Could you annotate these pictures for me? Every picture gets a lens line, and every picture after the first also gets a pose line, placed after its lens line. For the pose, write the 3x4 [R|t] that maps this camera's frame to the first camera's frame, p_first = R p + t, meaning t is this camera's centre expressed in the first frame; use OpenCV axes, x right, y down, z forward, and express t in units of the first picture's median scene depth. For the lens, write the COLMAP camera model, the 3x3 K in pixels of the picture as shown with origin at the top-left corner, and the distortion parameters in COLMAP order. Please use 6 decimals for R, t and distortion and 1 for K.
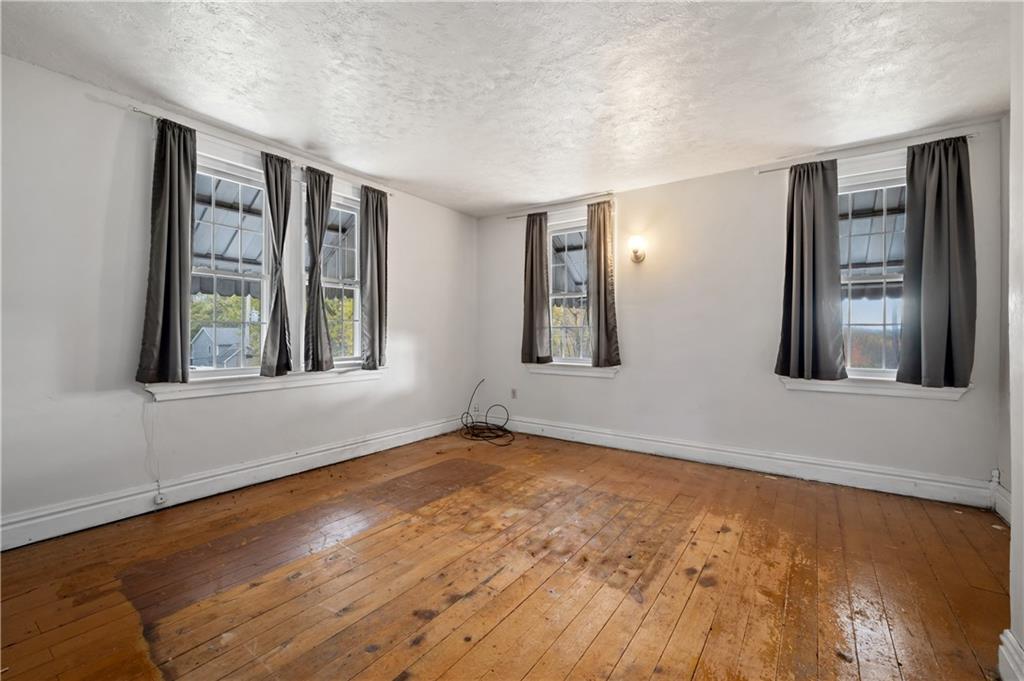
lens RADIAL K [[442.8, 0, 512.0], [0, 442.8, 335.2], [0, 0, 1]] dist [0.000324, 0.000173]
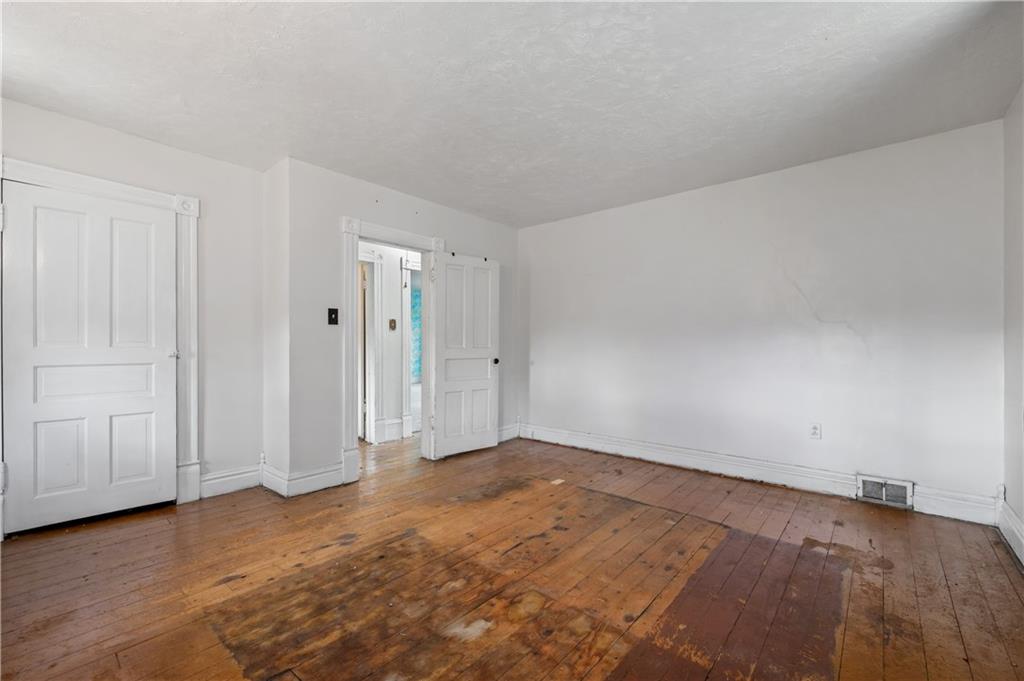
lens RADIAL K [[442.8, 0, 515.2], [0, 442.8, 339.9], [0, 0, 1]] dist [0.000324, 0.000173]
pose [[-0.995925, -0.006736, 0.089929, -0.123859], [-0.006849, 0.999976, -0.000947, -0.011749], [-0.089920, -0.001559, -0.995948, 1.779351]]
